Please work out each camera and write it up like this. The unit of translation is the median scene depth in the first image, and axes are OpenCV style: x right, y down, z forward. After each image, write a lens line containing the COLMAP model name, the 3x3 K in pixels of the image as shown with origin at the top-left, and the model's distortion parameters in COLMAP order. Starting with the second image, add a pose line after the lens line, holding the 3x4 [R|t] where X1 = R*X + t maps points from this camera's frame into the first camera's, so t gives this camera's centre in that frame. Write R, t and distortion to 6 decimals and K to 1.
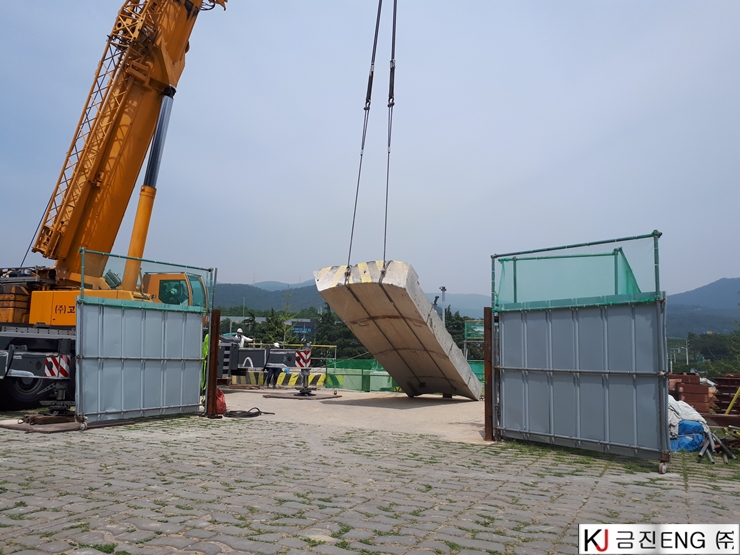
lens RADIAL K [[598.0, 0, 370.5], [0, 598.0, 276.7], [0, 0, 1]] dist [0.087586, -0.135905]
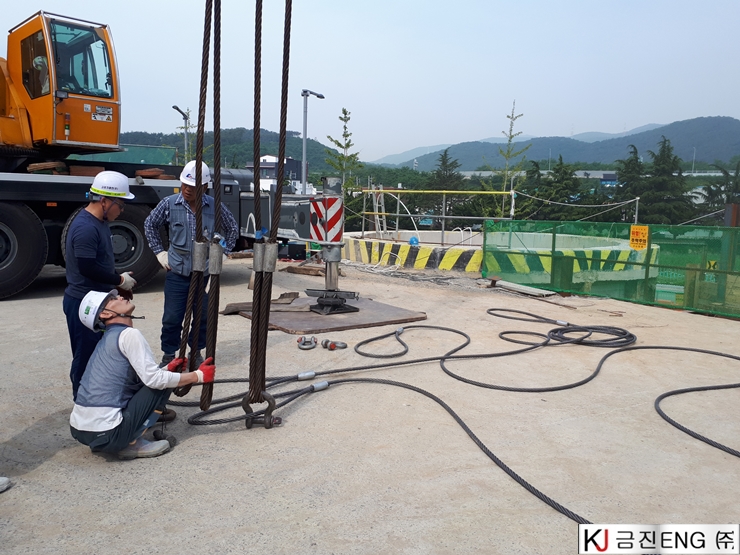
lens RADIAL K [[598.0, 0, 367.2], [0, 598.0, 280.1], [0, 0, 1]] dist [0.087586, -0.135905]
pose [[0.871726, 0.058830, -0.486449, 0.081302], [0.059360, 0.972776, 0.224018, 0.072071], [0.486385, -0.224158, 0.844502, 0.540282]]
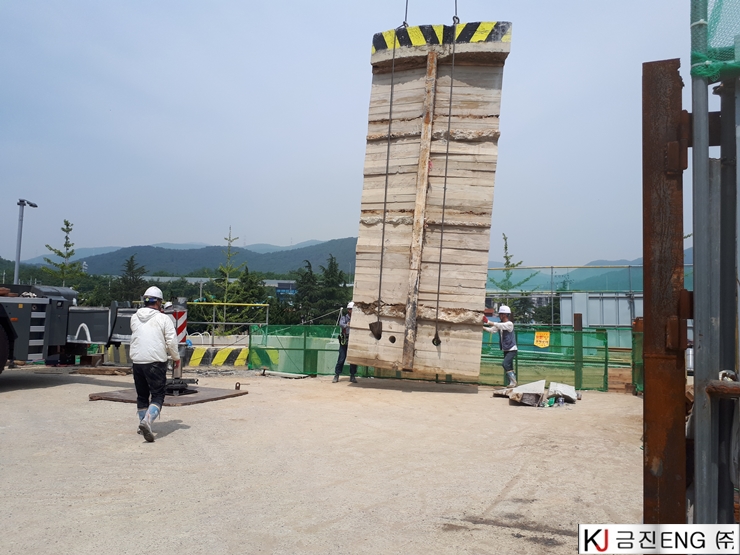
lens RADIAL K [[598.0, 0, 369.1], [0, 598.0, 278.9], [0, 0, 1]] dist [0.087586, -0.135905]
pose [[0.999932, -0.004328, 0.010788, 0.047204], [0.003602, 0.997784, 0.066434, 0.046828], [-0.011052, -0.066391, 0.997732, 0.365046]]
